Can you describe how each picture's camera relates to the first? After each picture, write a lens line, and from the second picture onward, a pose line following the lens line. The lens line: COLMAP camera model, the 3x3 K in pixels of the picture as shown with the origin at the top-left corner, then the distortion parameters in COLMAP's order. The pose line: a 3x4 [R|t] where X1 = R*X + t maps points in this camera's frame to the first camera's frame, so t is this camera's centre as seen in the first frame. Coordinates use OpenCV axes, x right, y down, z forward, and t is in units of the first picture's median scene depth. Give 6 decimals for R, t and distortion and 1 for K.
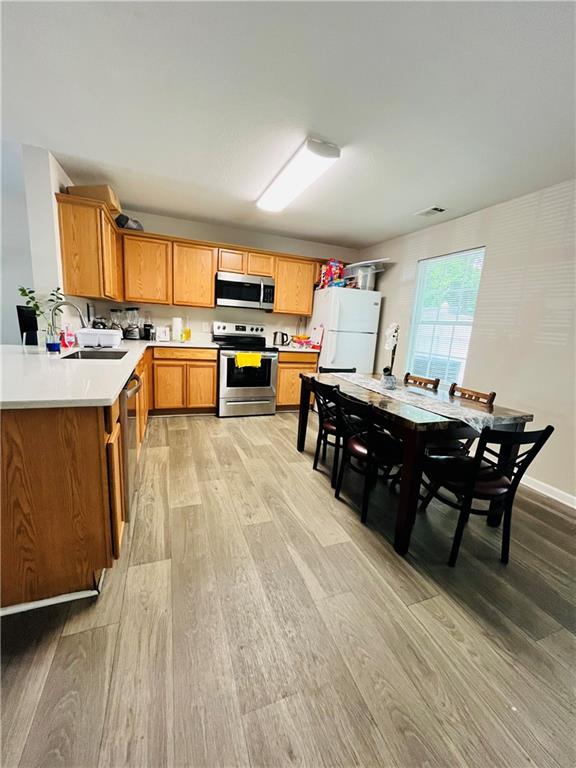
lens RADIAL K [[308.7, 0, 287.1], [0, 308.7, 385.9], [0, 0, 1]] dist [0.000316, -0.000130]
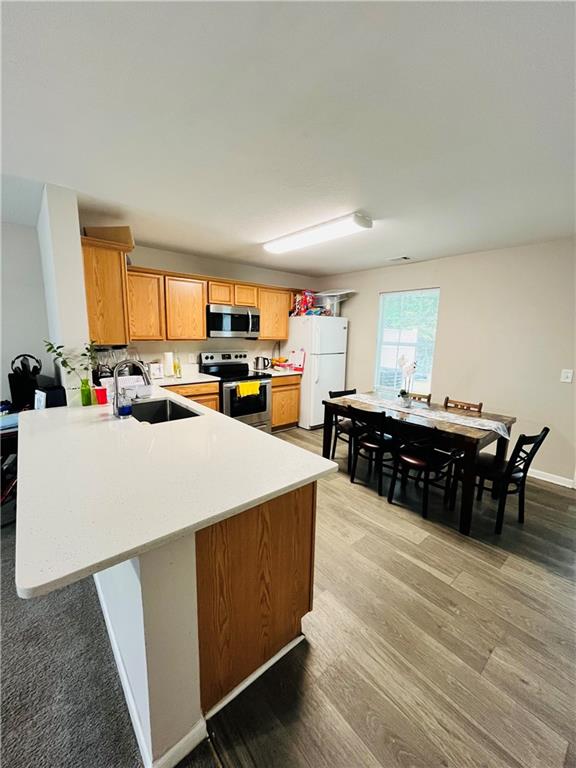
lens RADIAL K [[308.7, 0, 285.9], [0, 308.7, 386.8], [0, 0, 1]] dist [0.000316, -0.000130]
pose [[0.942906, -0.100799, 0.317441, -0.334221], [0.103034, 0.994630, 0.009784, -0.087956], [-0.316722, 0.023481, 0.948228, -0.021917]]
